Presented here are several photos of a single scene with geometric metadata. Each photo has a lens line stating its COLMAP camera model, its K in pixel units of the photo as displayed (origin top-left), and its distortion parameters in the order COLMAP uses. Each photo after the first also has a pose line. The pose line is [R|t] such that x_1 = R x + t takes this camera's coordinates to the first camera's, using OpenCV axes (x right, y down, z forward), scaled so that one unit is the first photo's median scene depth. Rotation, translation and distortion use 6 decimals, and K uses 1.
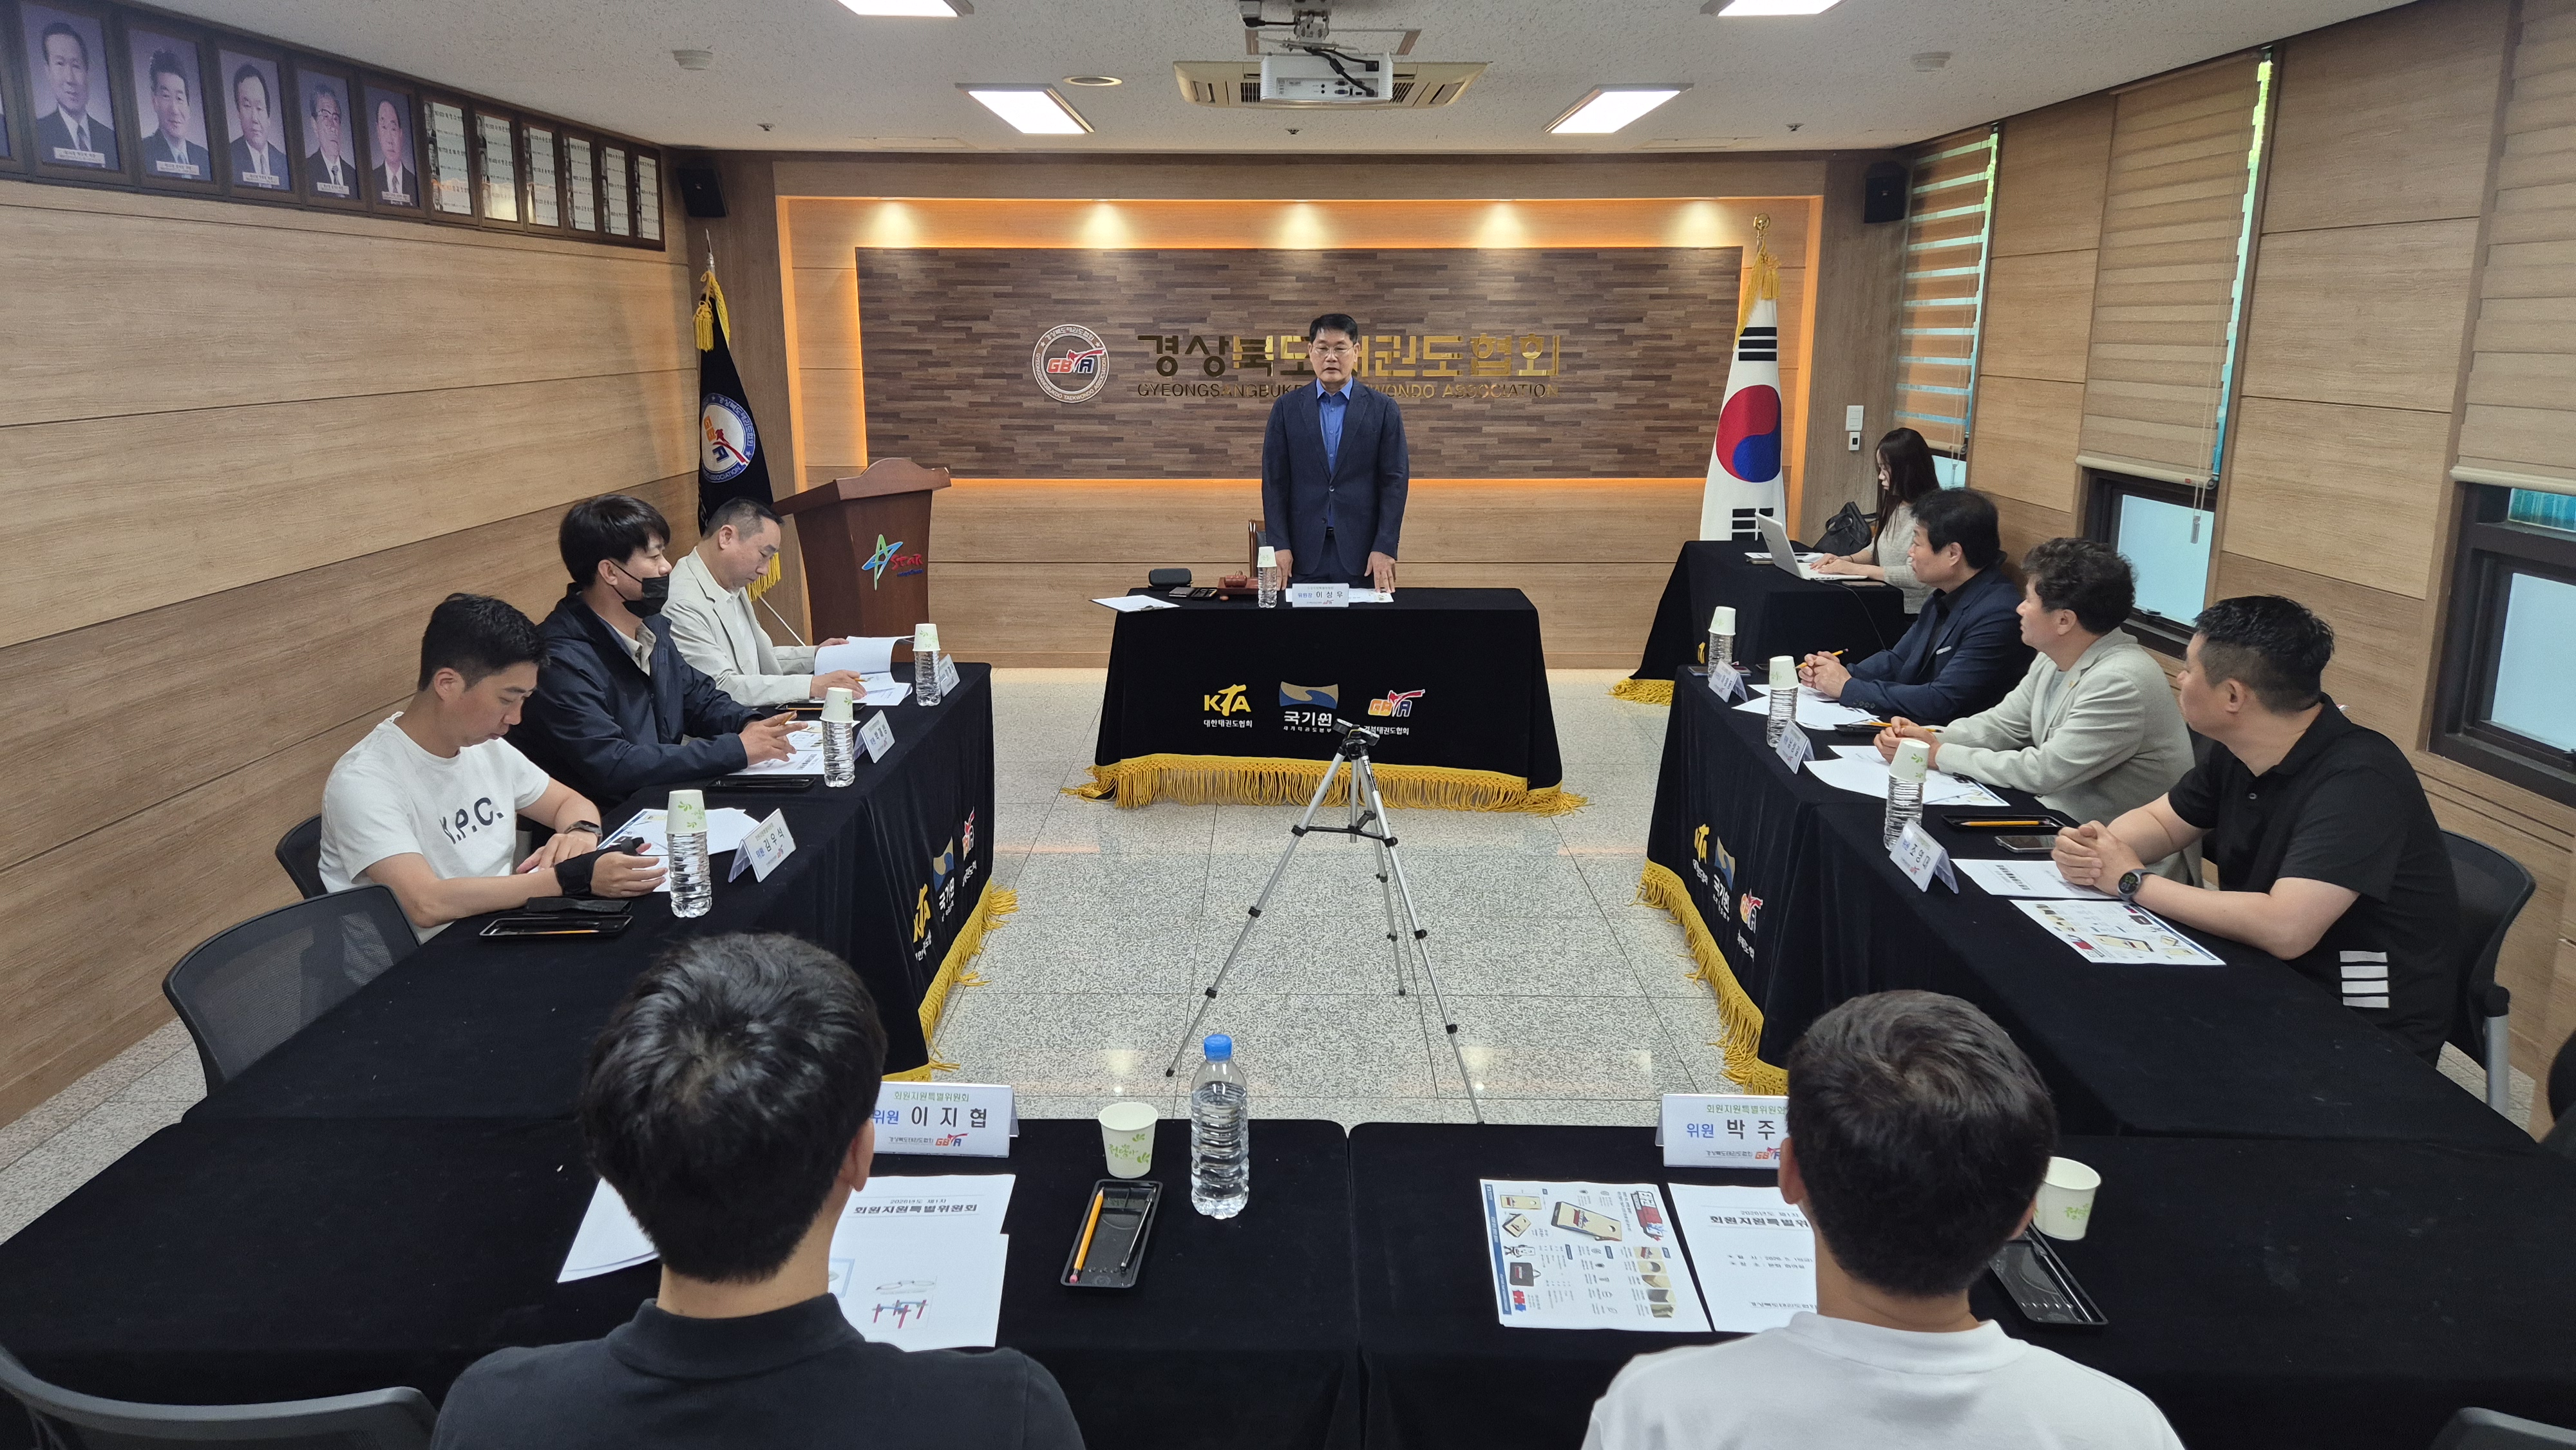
lens RADIAL K [[1715.7, 0, 1272.4], [0, 1715.7, 720.9], [0, 0, 1]] dist [0.055138, -0.039366]
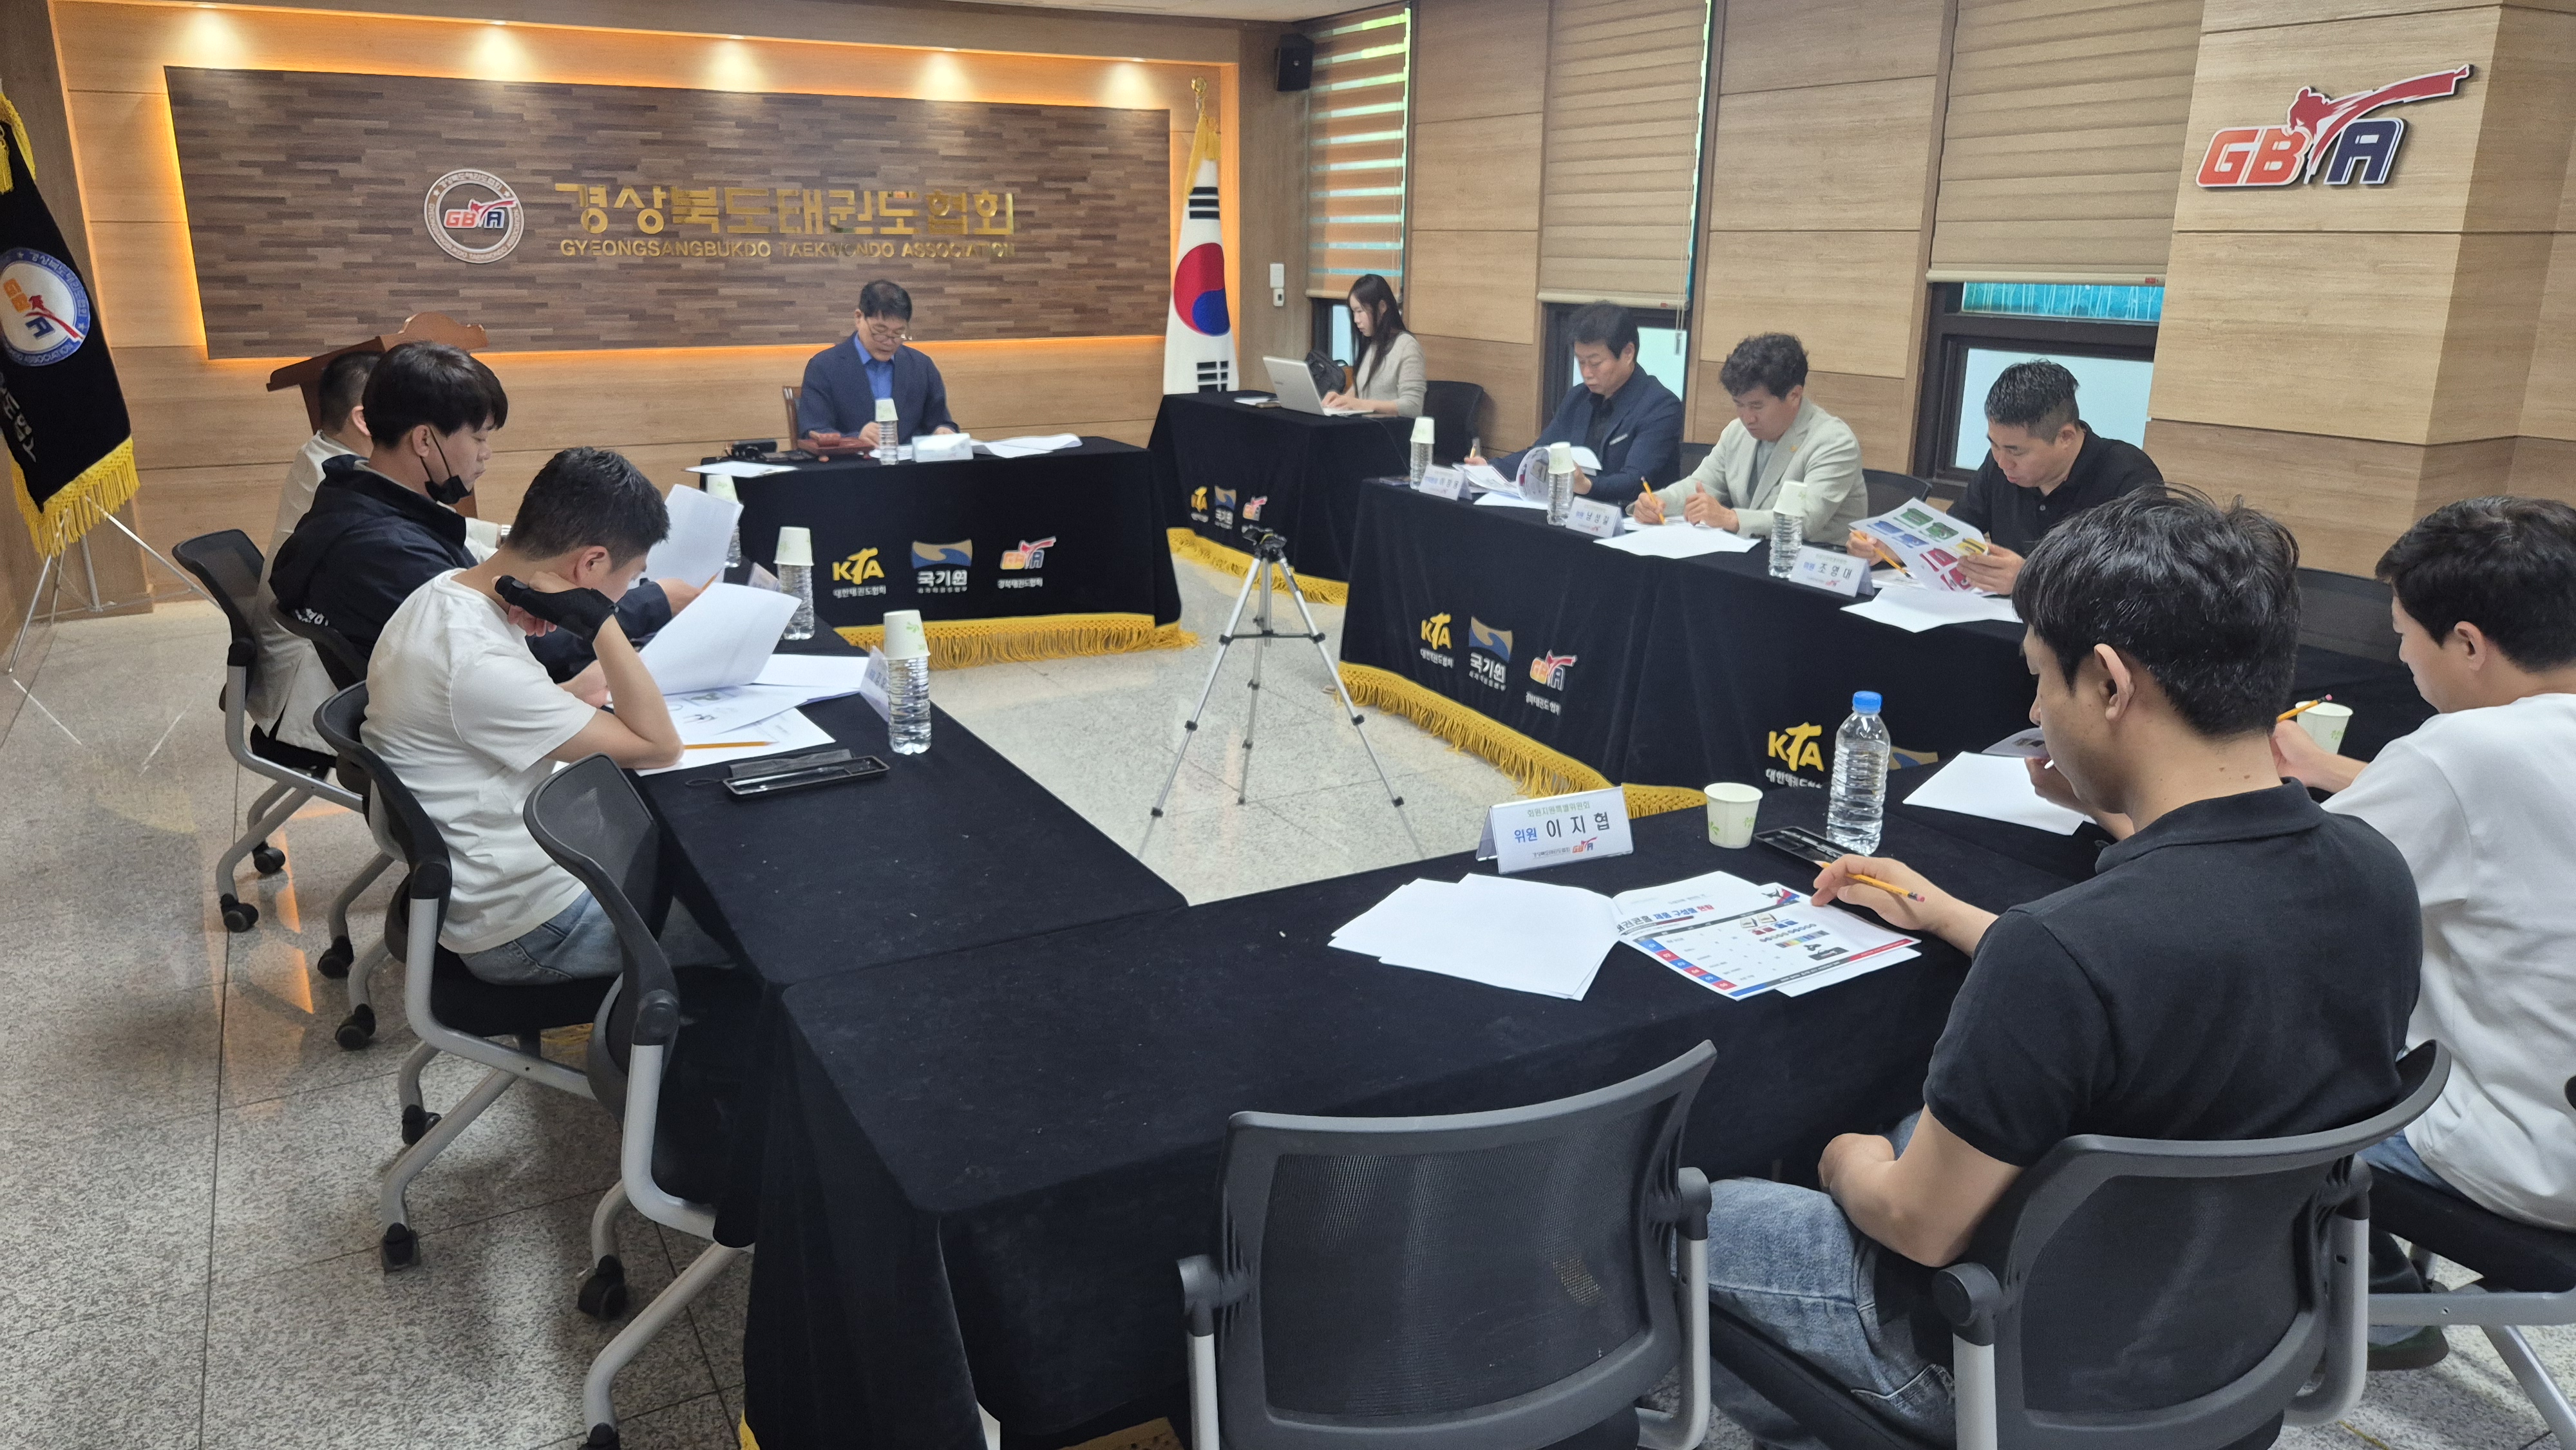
lens RADIAL K [[1715.7, 0, 1287.6], [0, 1715.7, 711.3], [0, 0, 1]] dist [0.055138, -0.039366]
pose [[0.870797, -0.132118, 0.473559, -0.209122], [0.110094, 0.991157, 0.074079, 0.016965], [-0.479158, -0.012371, 0.877641, 0.045500]]
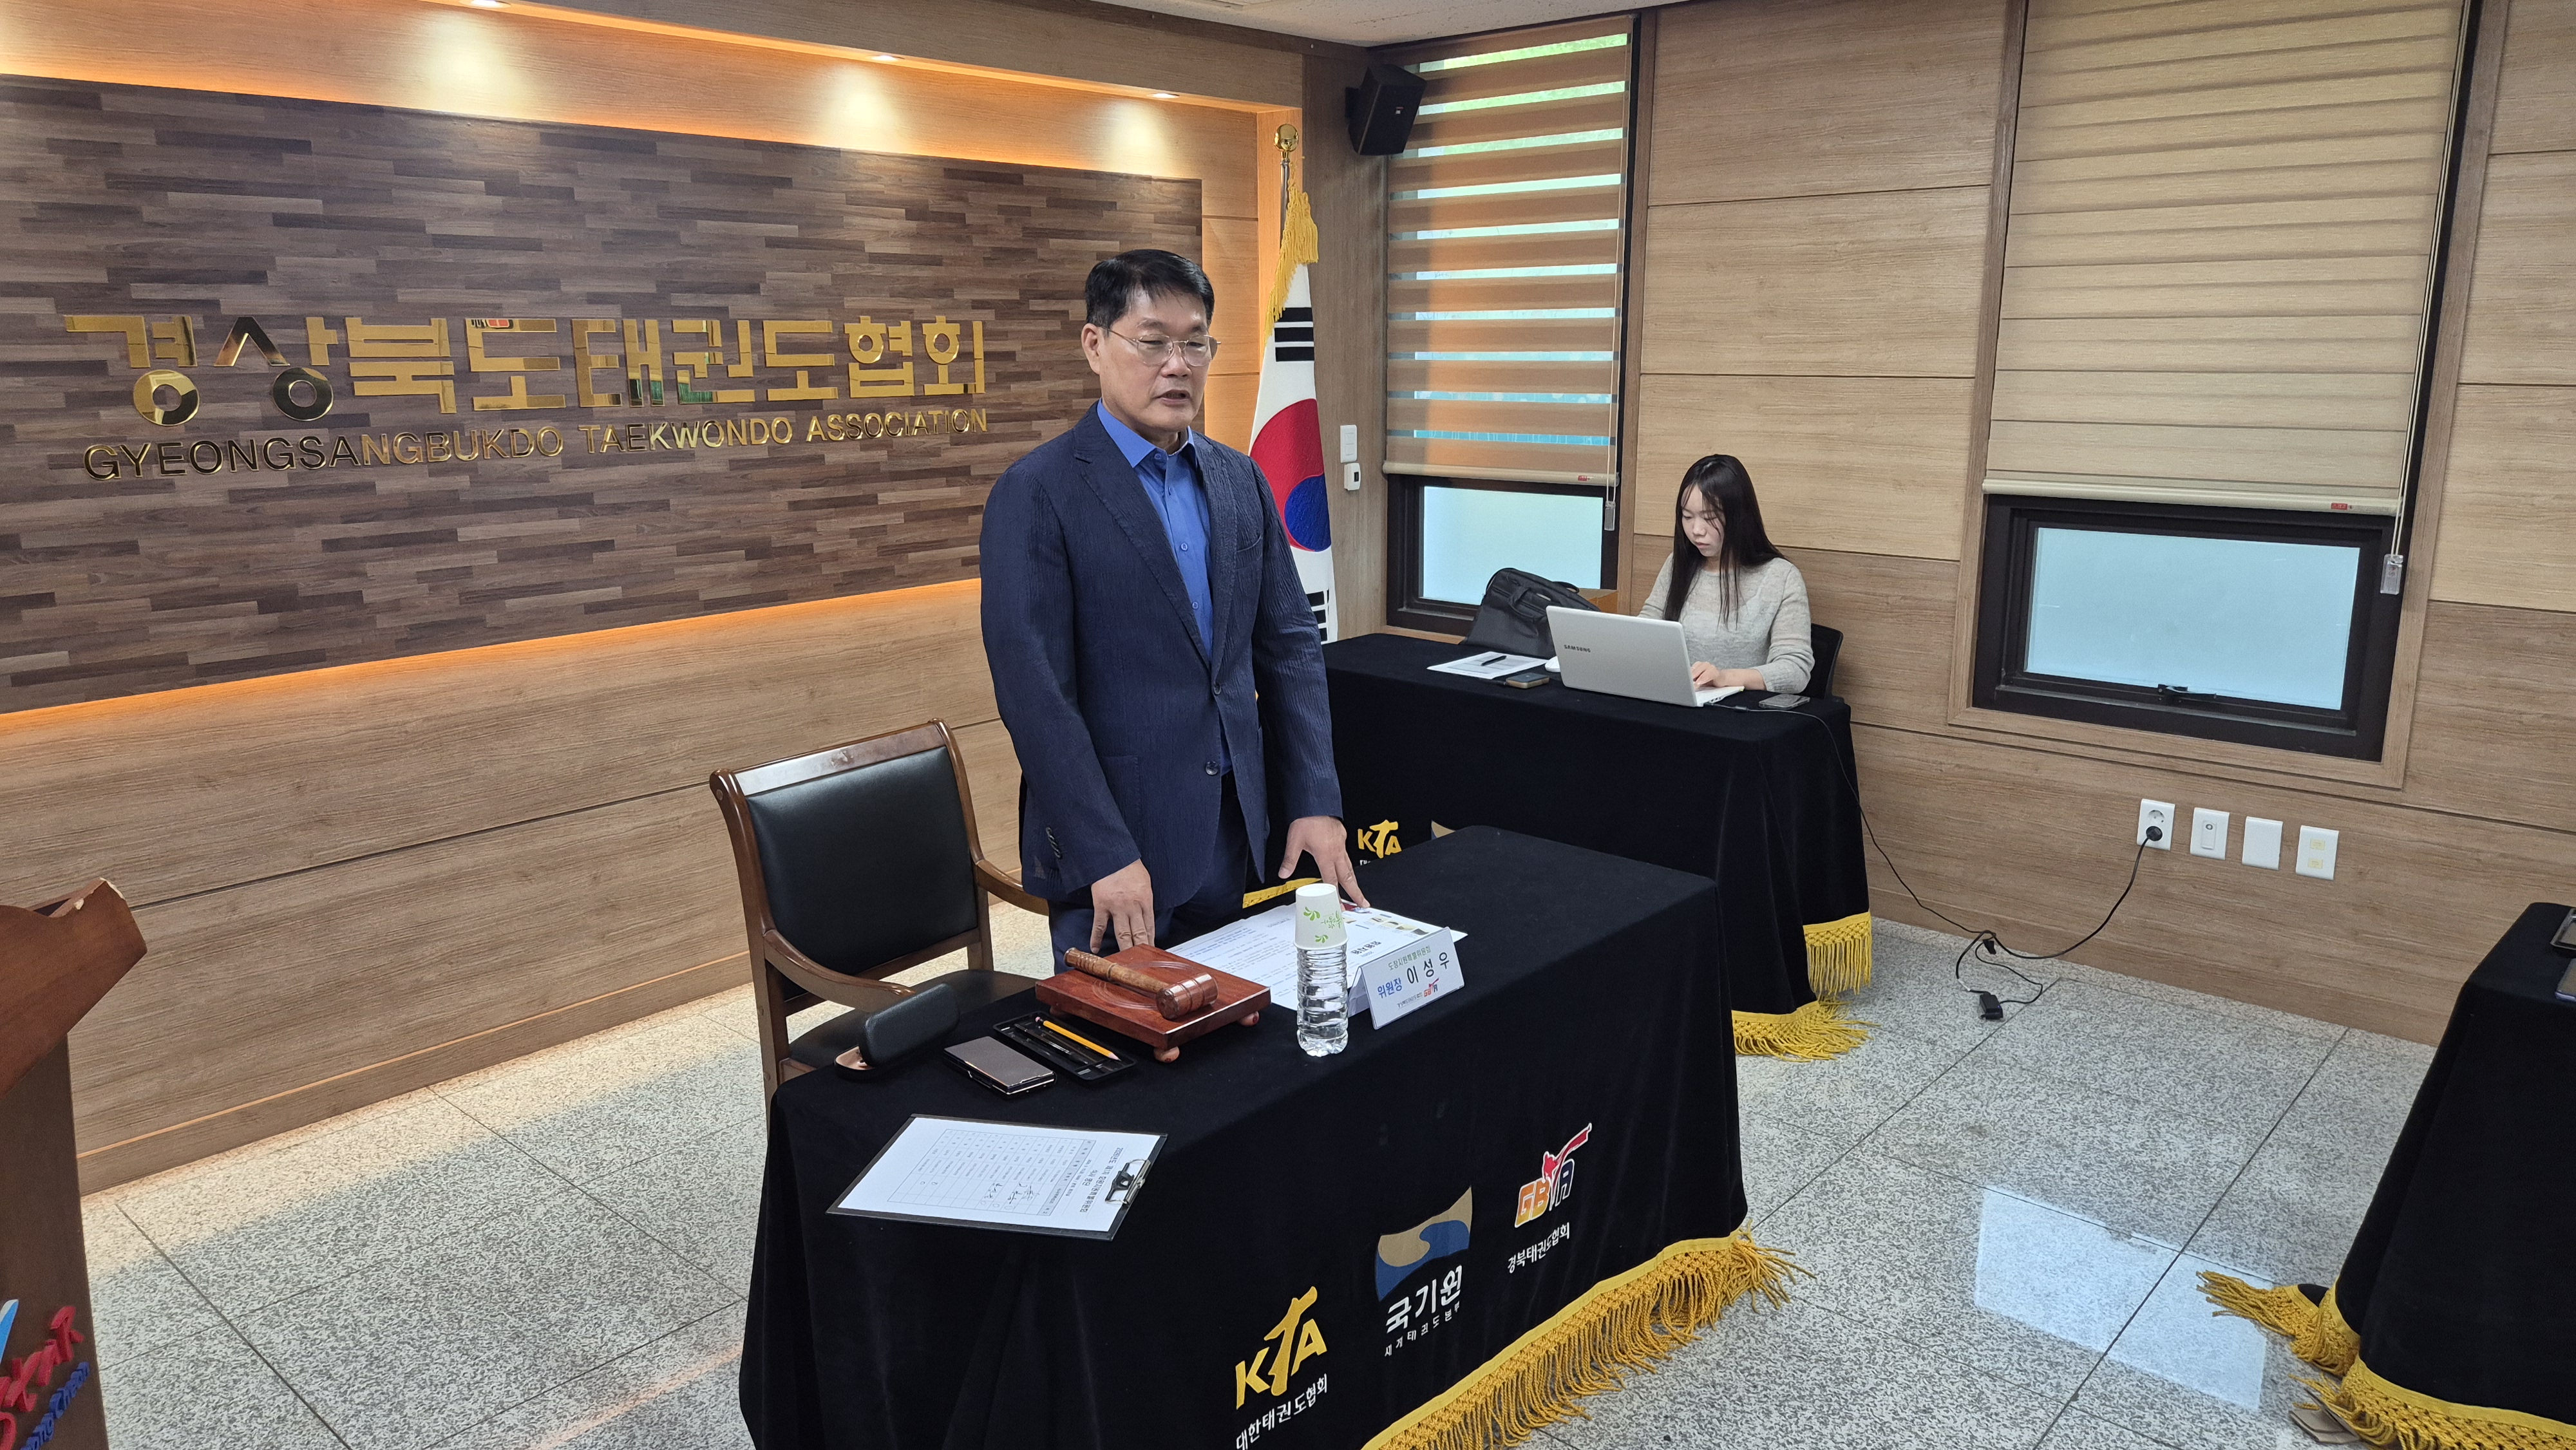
lens RADIAL K [[1715.7, 0, 1326.8], [0, 1715.7, 712.8], [0, 0, 1]] dist [0.055138, -0.039366]
pose [[0.658764, -0.169446, 0.733020, -0.189887], [0.176464, 0.981928, 0.068395, -0.120046], [-0.731362, 0.084295, 0.676760, 0.562737]]
